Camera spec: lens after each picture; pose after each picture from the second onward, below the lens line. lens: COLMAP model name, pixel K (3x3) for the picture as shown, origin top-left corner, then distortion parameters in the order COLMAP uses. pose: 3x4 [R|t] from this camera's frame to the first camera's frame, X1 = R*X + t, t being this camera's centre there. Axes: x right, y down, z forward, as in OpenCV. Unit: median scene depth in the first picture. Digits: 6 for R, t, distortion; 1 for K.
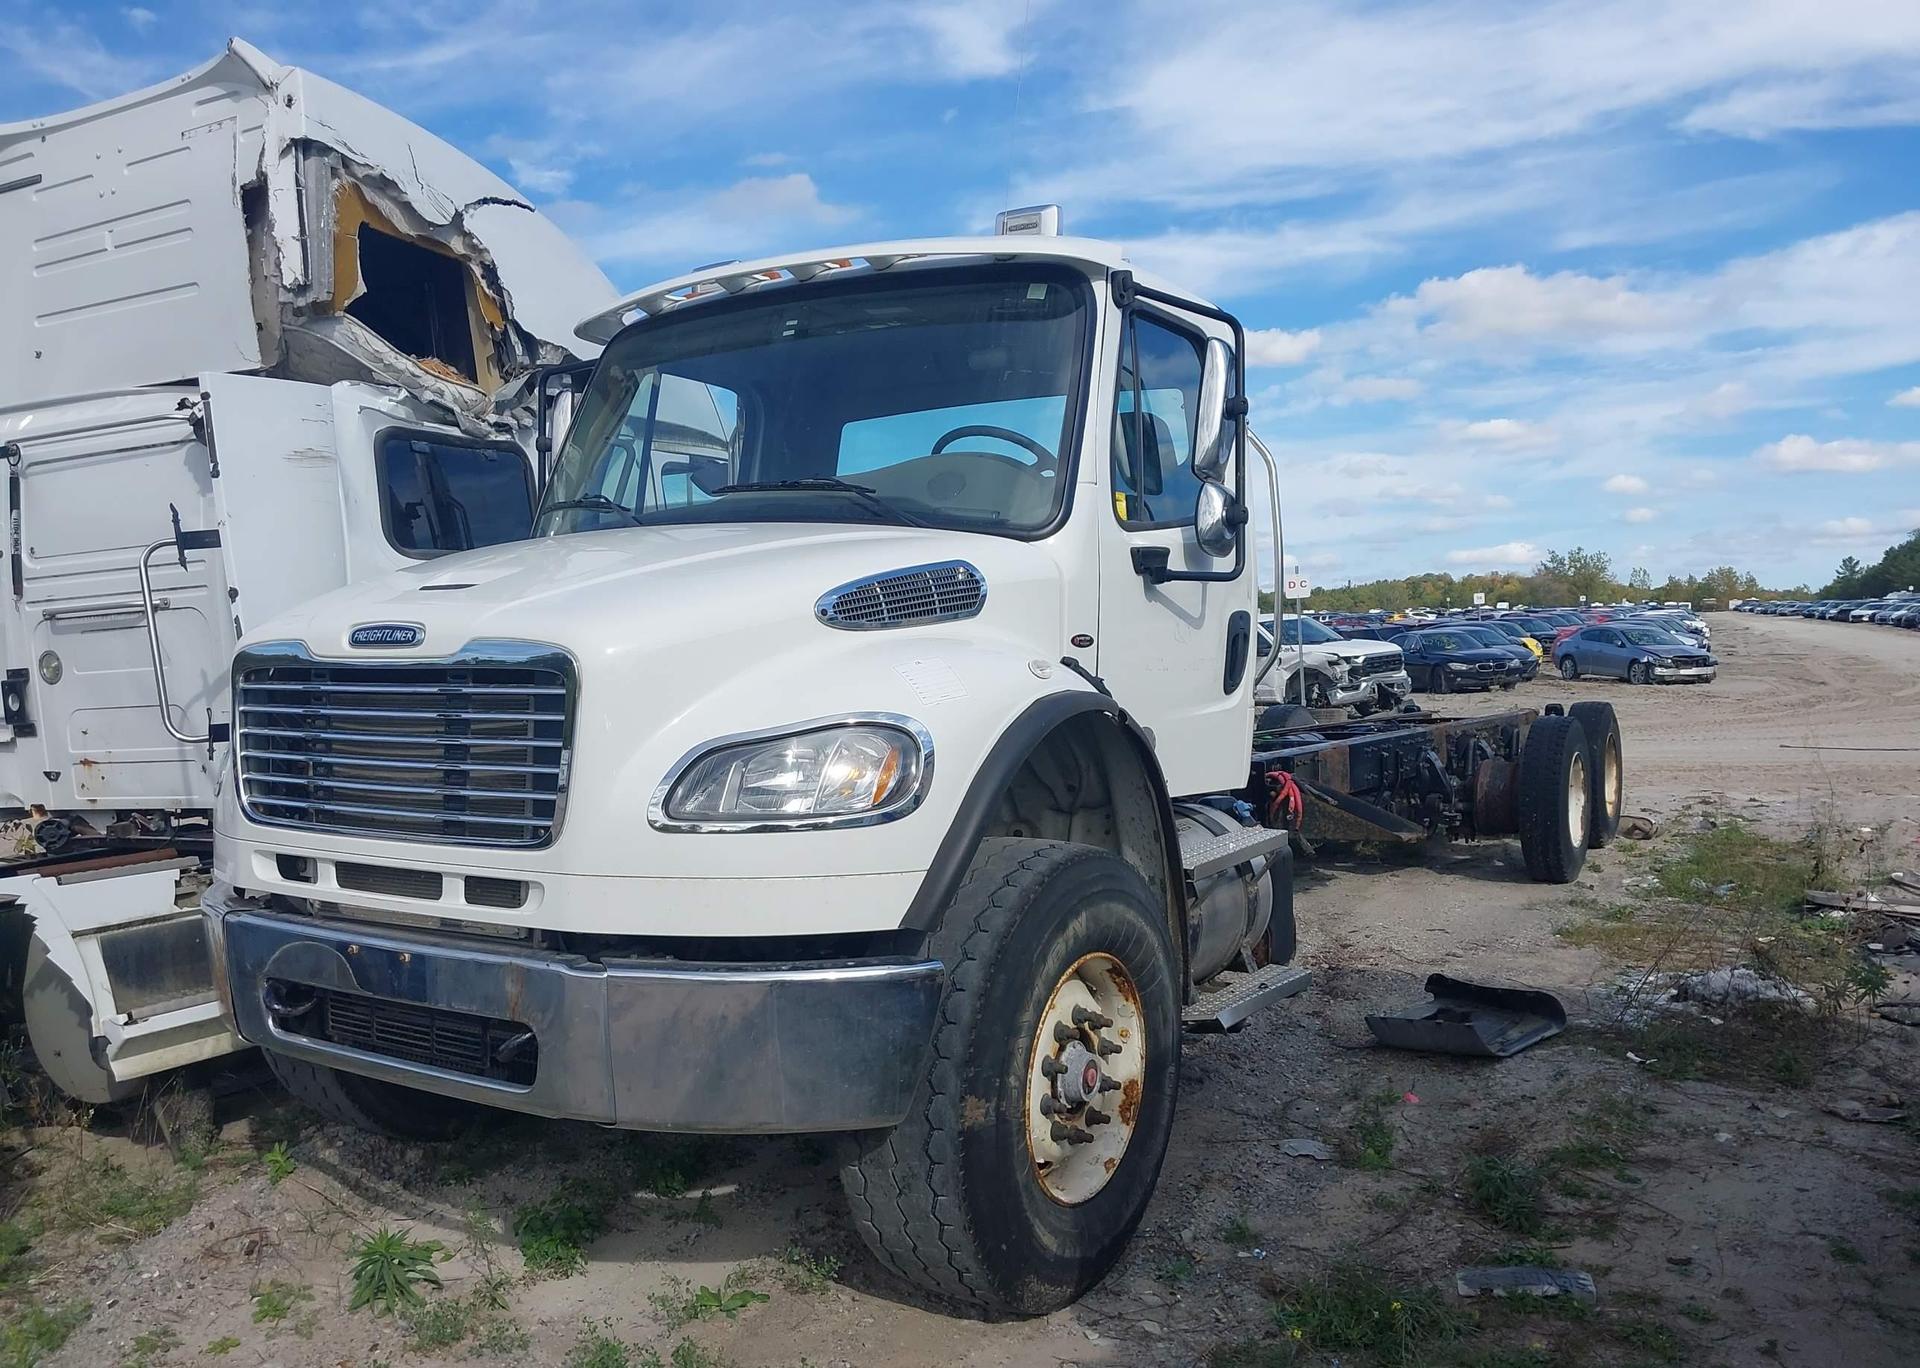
lens RADIAL K [[1518.9, 0, 960.0], [0, 1518.9, 684.0], [0, 0, 1]] dist [0.001546, -0.002656]
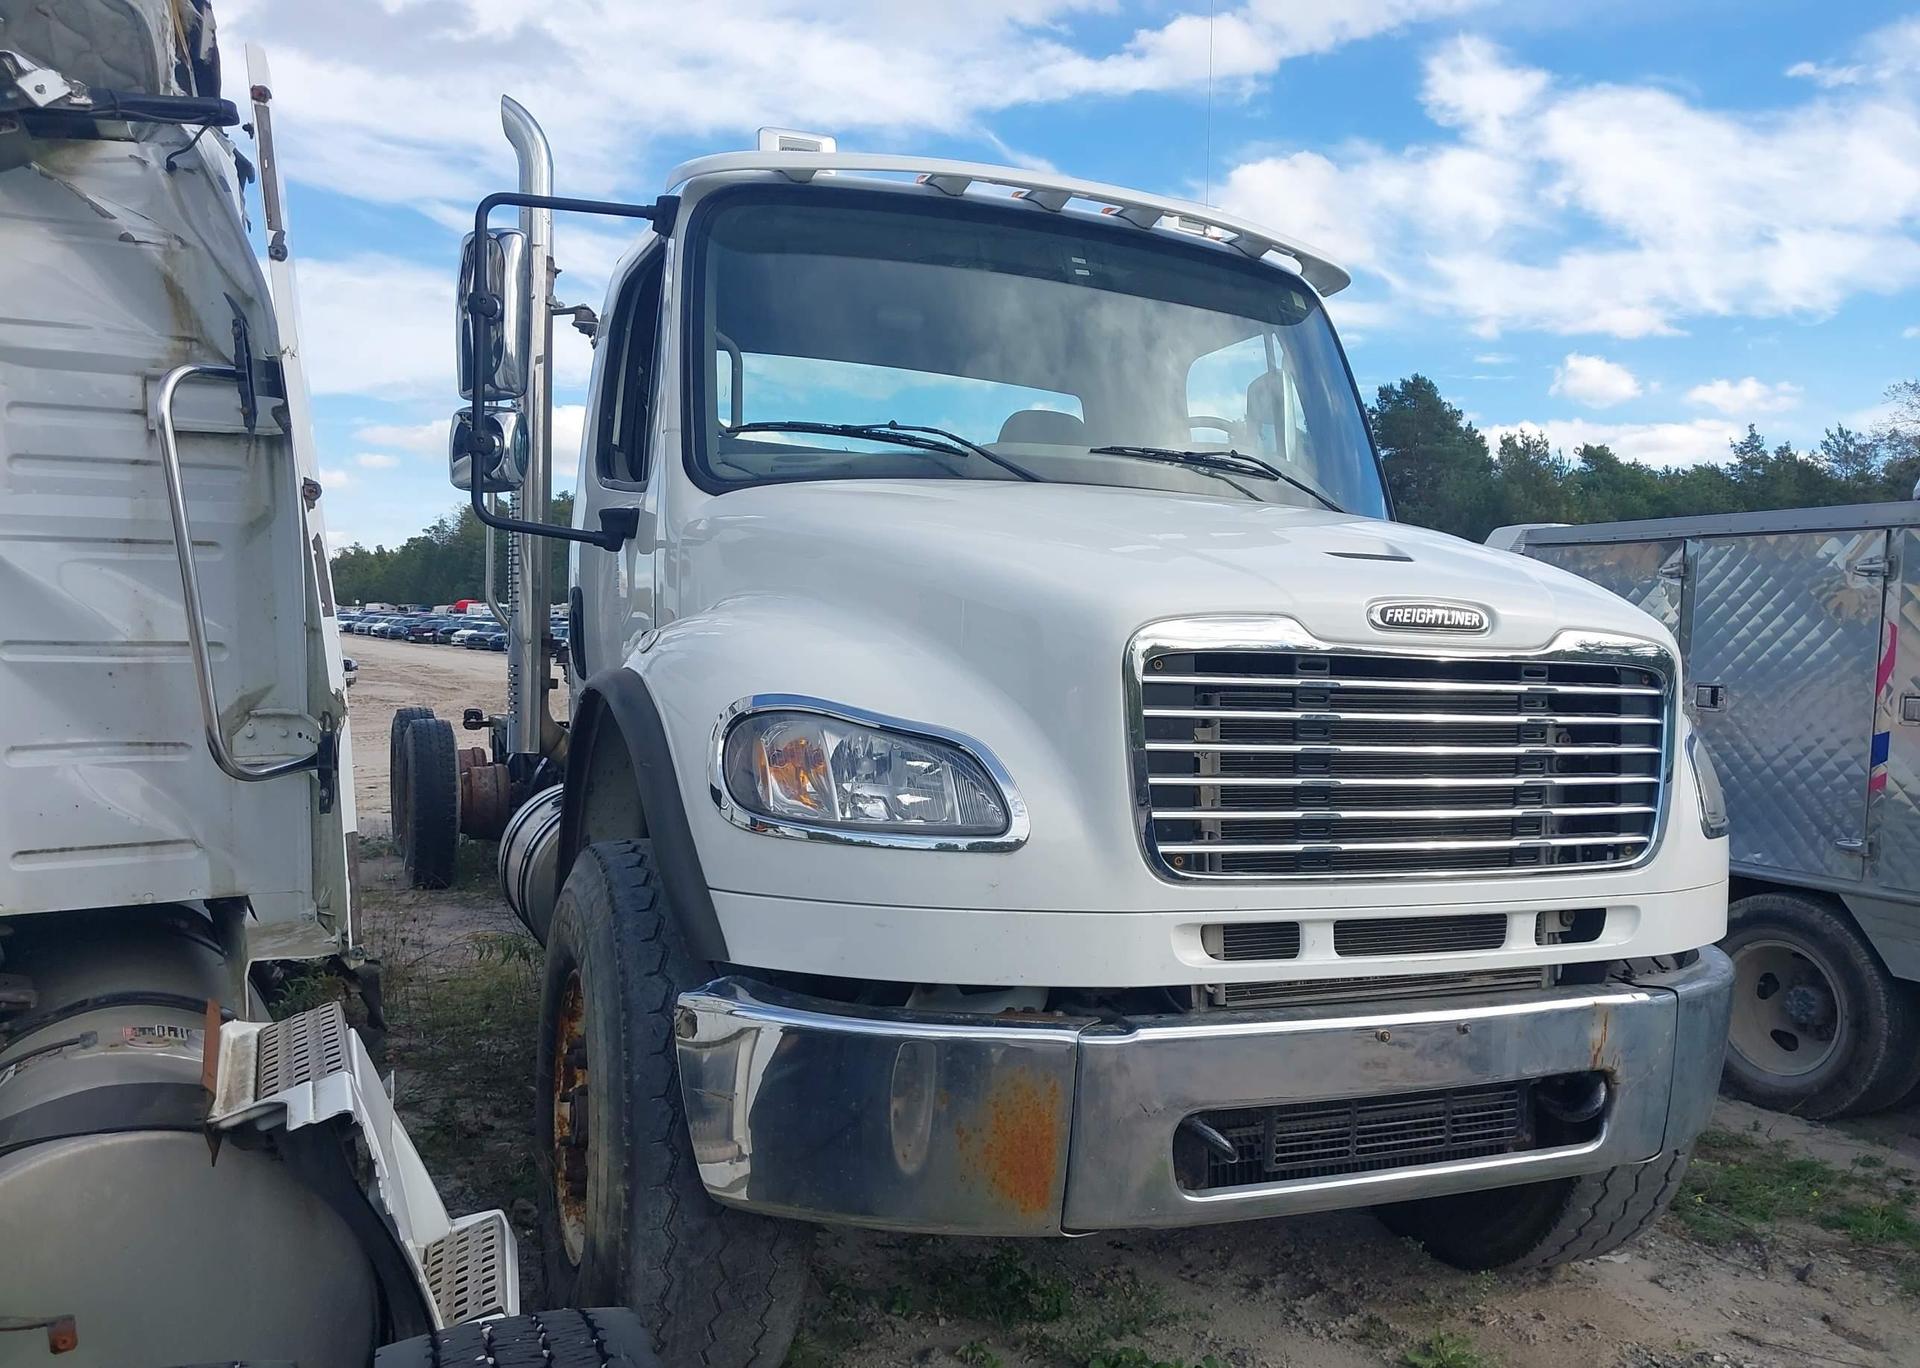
lens RADIAL K [[1531.4, 0, 970.5], [0, 1531.4, 686.0], [0, 0, 1]] dist [-0.004190, 0.000953]
pose [[0.556693, 0.014369, 0.830594, -0.891389], [-0.014378, 0.999867, -0.007661, 0.009581], [-0.830594, -0.007677, 0.556826, 0.586892]]
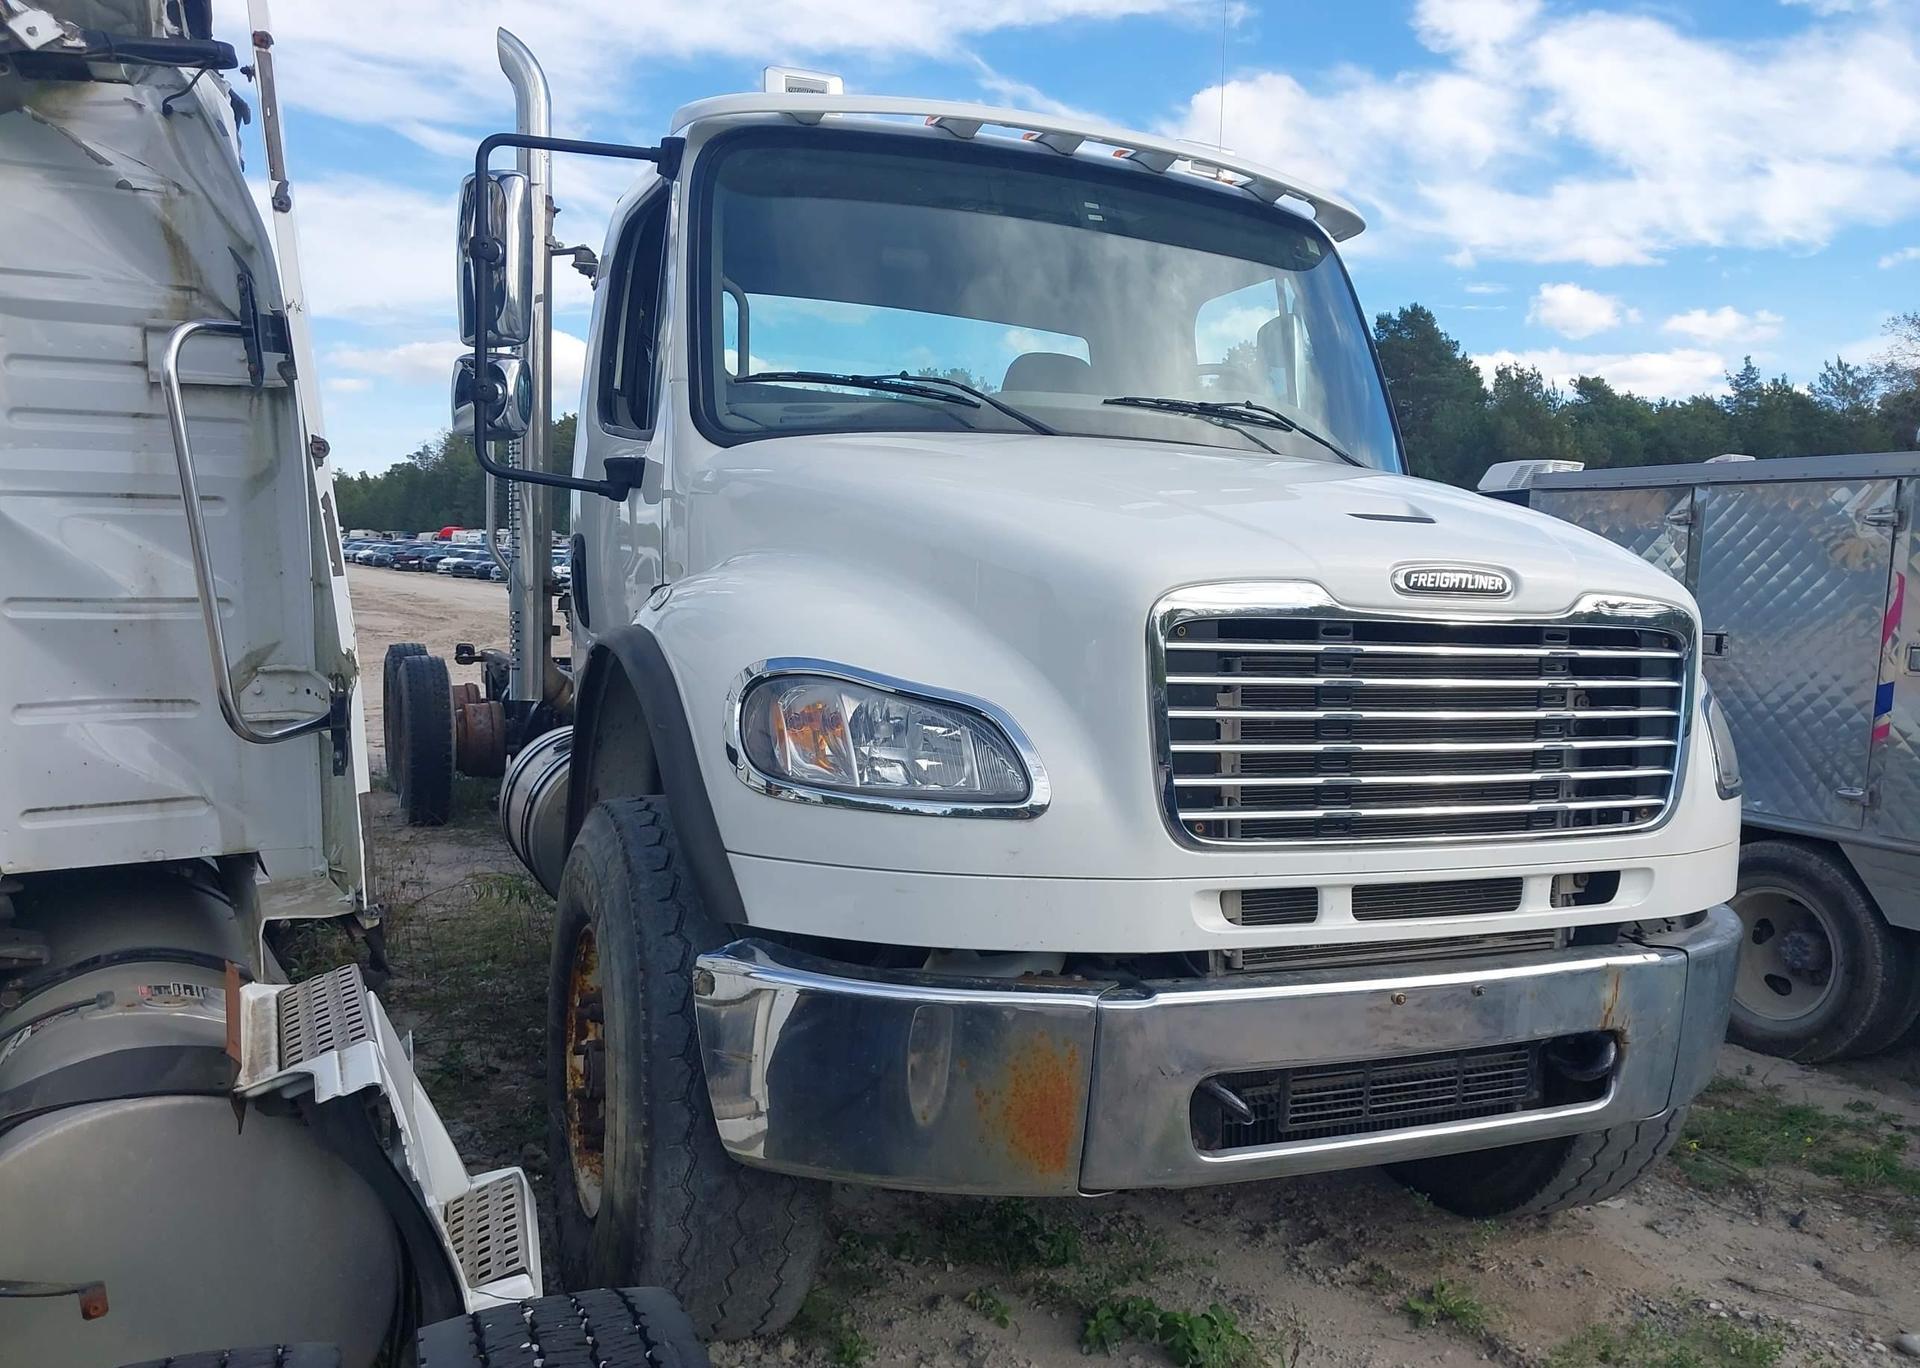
lens RADIAL K [[1529.6, 0, 962.8], [0, 1529.6, 689.2], [0, 0, 1]] dist [0.002076, -0.005194]
pose [[0.553144, -0.024656, 0.832720, -0.894185], [-0.017786, 0.998985, 0.041394, -0.003795], [-0.832896, -0.037707, 0.552144, 0.600429]]
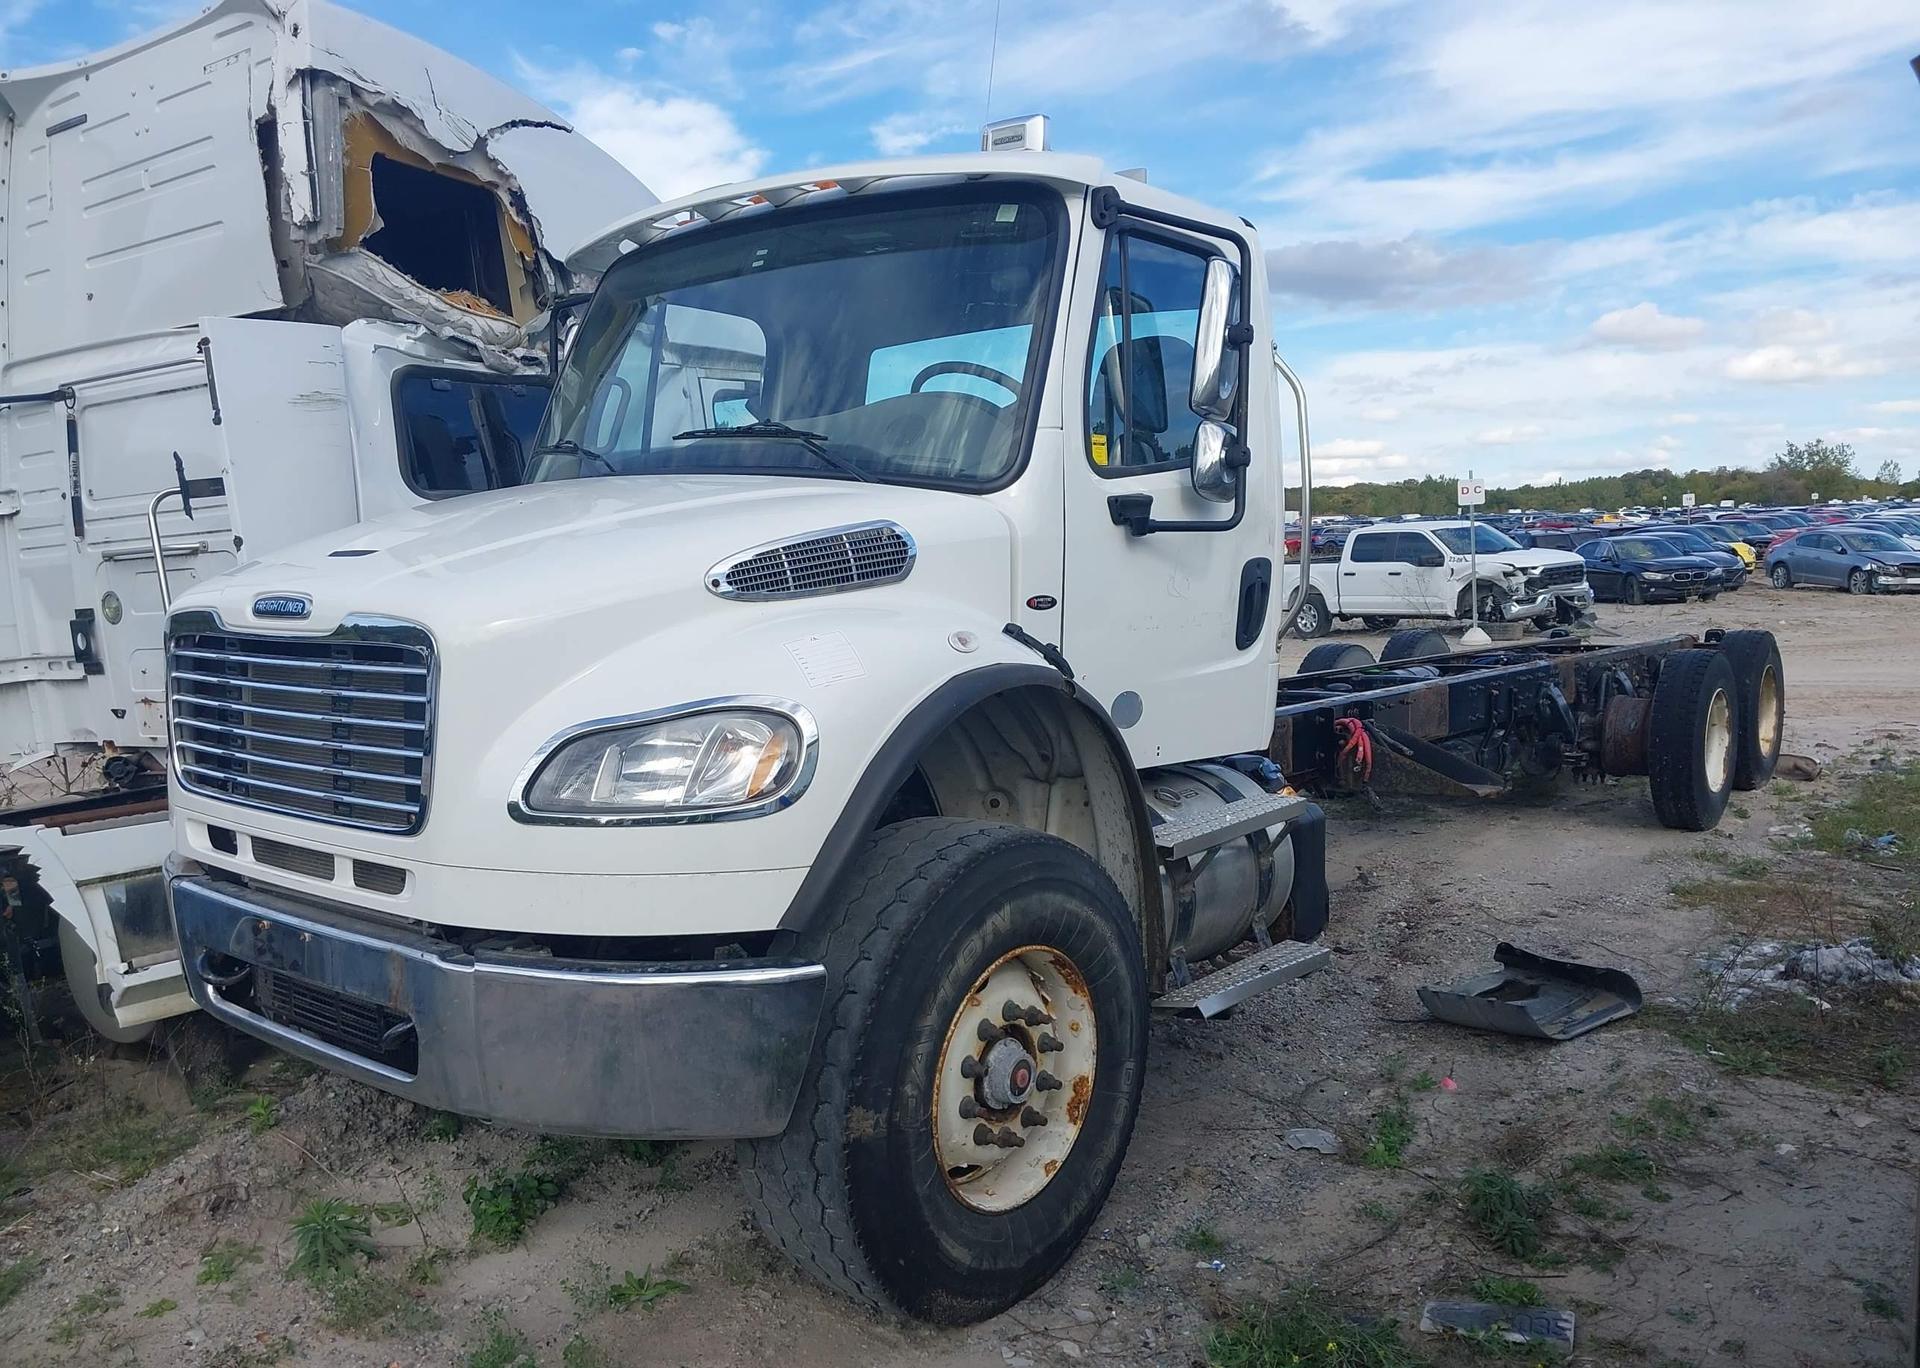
lens RADIAL K [[1529.6, 0, 962.8], [0, 1529.6, 689.2], [0, 0, 1]] dist [0.002076, -0.005194]
pose [[0.992611, 0.006976, -0.121136, 0.130660], [0.001141, 0.997765, 0.066805, -0.033864], [0.121331, -0.066450, 0.990385, 0.066320]]
